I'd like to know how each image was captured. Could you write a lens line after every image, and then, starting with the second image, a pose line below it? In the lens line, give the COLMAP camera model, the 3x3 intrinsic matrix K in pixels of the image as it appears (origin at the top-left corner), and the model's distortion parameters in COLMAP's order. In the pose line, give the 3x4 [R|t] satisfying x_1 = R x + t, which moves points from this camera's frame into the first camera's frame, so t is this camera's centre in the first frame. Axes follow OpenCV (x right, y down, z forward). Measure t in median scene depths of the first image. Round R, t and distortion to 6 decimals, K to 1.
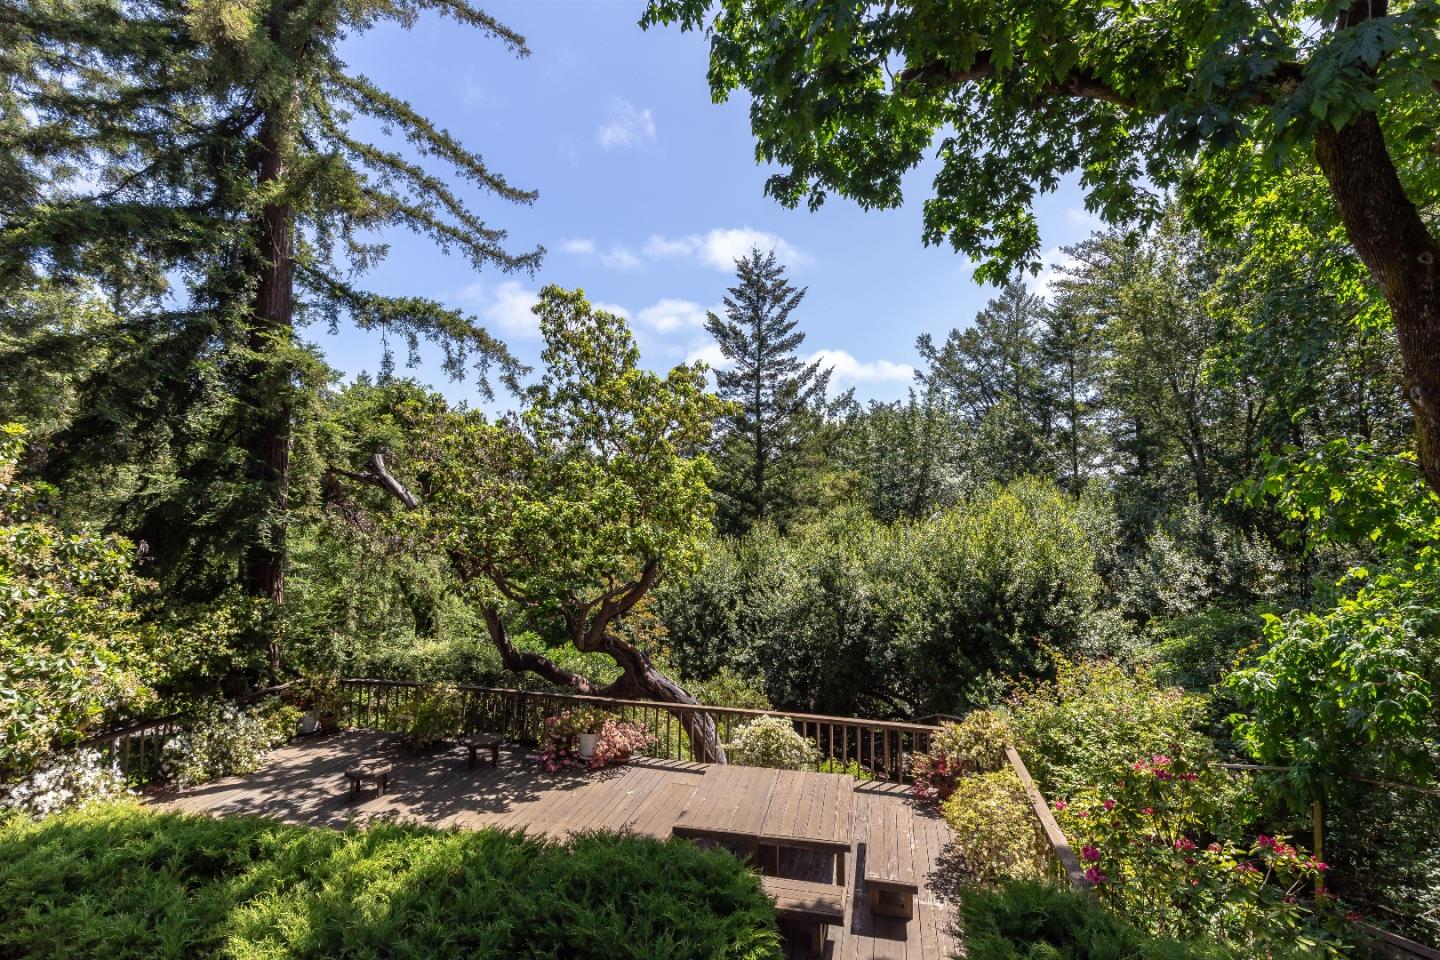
lens RADIAL K [[666.5, 0, 720.0], [0, 666.5, 480.0], [0, 0, 1]] dist [-0.005306, -0.000428]
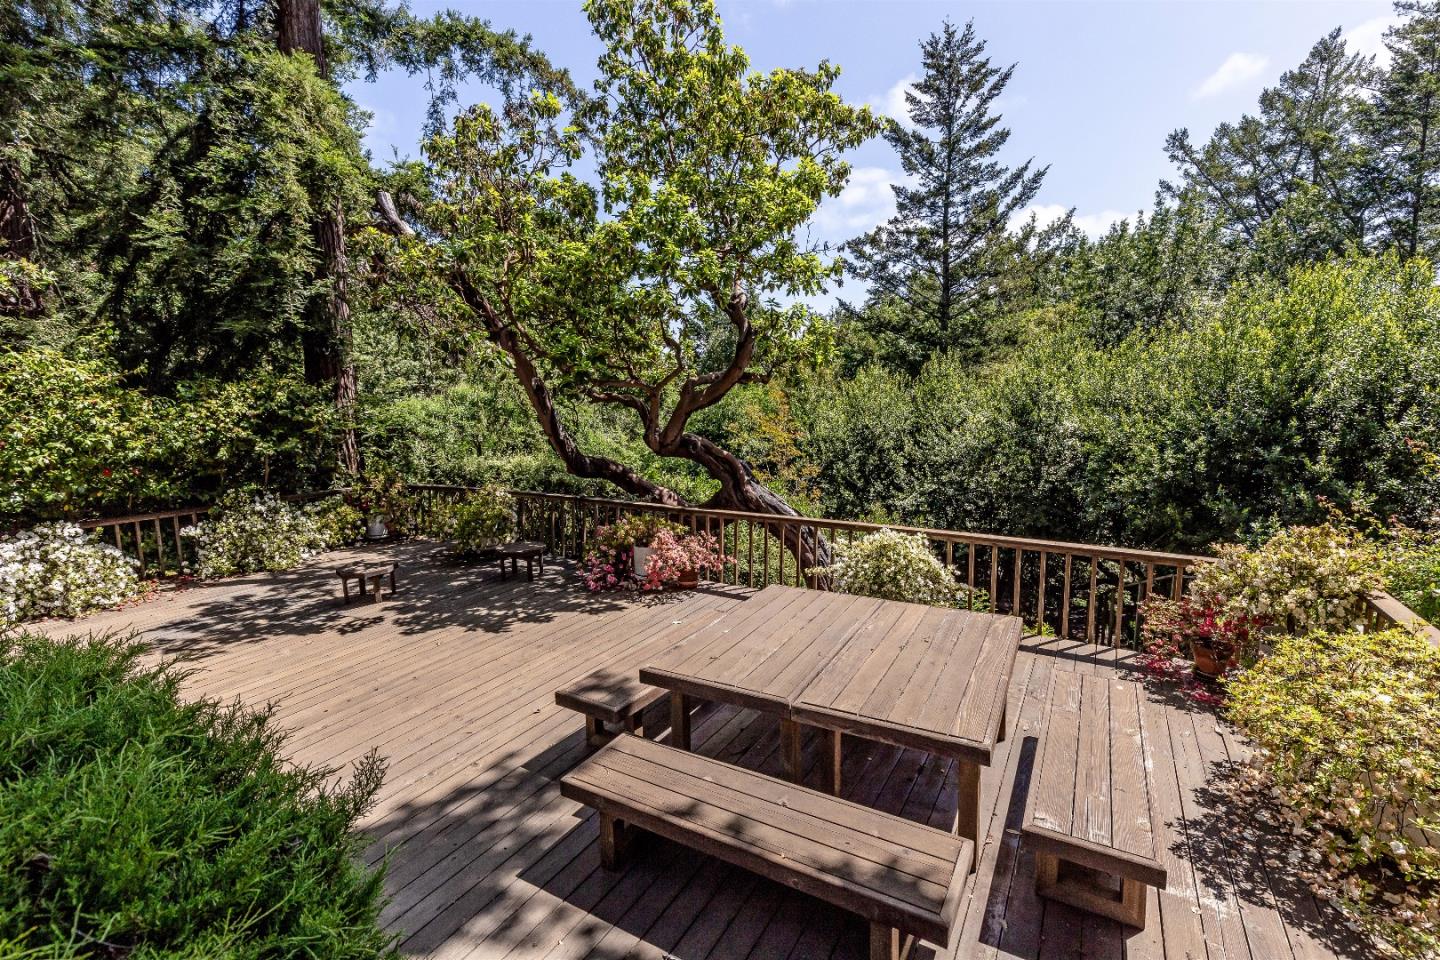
lens RADIAL K [[647.2, 0, 720.0], [0, 647.2, 480.0], [0, 0, 1]] dist [-0.000296, -0.000394]
pose [[0.958604, 0.018151, -0.284162, 0.068678], [0.034979, 0.982901, 0.180785, 0.141050], [0.282585, -0.183241, 0.941578, 0.281467]]
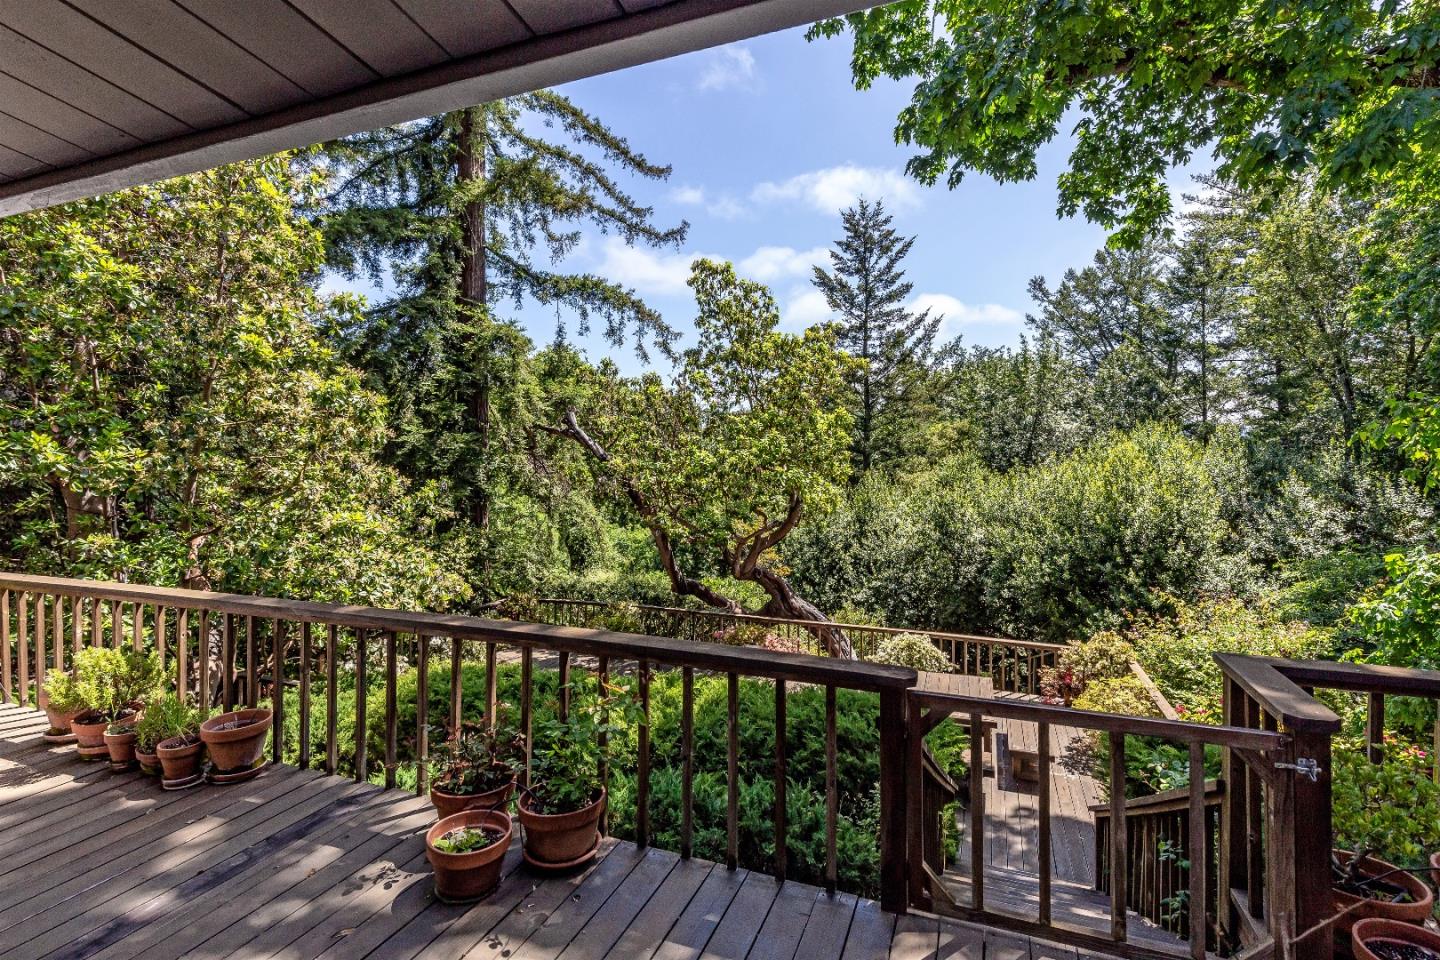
lens RADIAL K [[665.6, 0, 727.4], [0, 665.6, 465.0], [0, 0, 1]] dist [0.004771, -0.000777]
pose [[0.991564, -0.004199, -0.129552, -0.067131], [0.010767, 0.998689, 0.050040, -0.000233], [0.129172, -0.051013, 0.990309, -0.132169]]
